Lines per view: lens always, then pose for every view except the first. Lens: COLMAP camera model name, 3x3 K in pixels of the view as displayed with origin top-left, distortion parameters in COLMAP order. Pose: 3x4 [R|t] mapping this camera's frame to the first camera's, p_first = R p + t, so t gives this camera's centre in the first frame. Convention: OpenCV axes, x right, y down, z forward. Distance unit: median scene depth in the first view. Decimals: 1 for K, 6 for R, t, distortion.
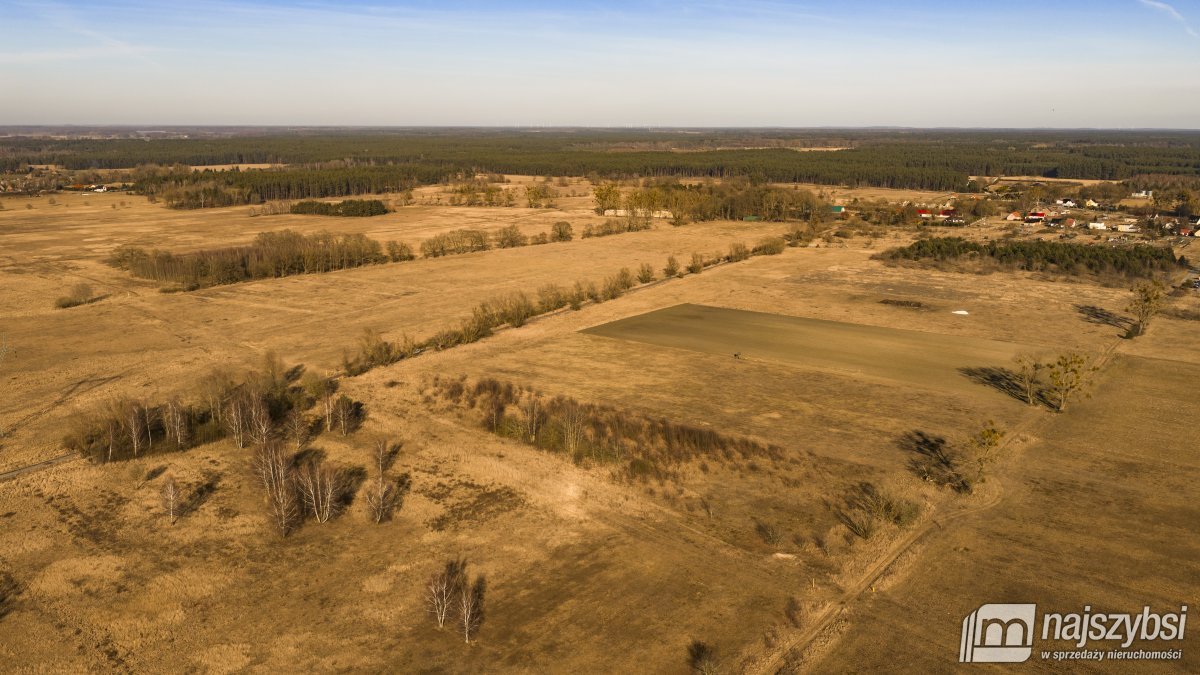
lens RADIAL K [[974.1, 0, 600.0], [0, 974.1, 337.5], [0, 0, 1]] dist [0.003359, -0.013404]
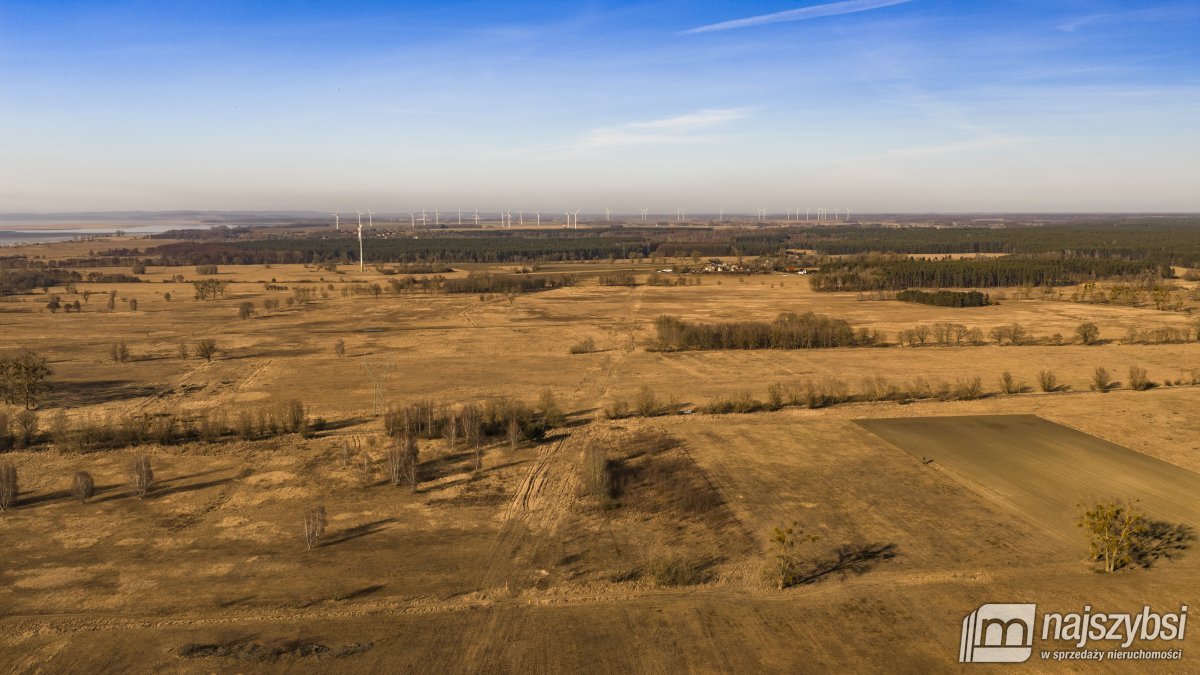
lens RADIAL K [[974.1, 0, 600.0], [0, 974.1, 337.5], [0, 0, 1]] dist [0.003359, -0.013404]
pose [[0.695020, 0.085085, -0.713939, 0.698204], [-0.147439, 0.988737, -0.025698, -0.035053], [0.703711, 0.123123, 0.699736, 0.079933]]
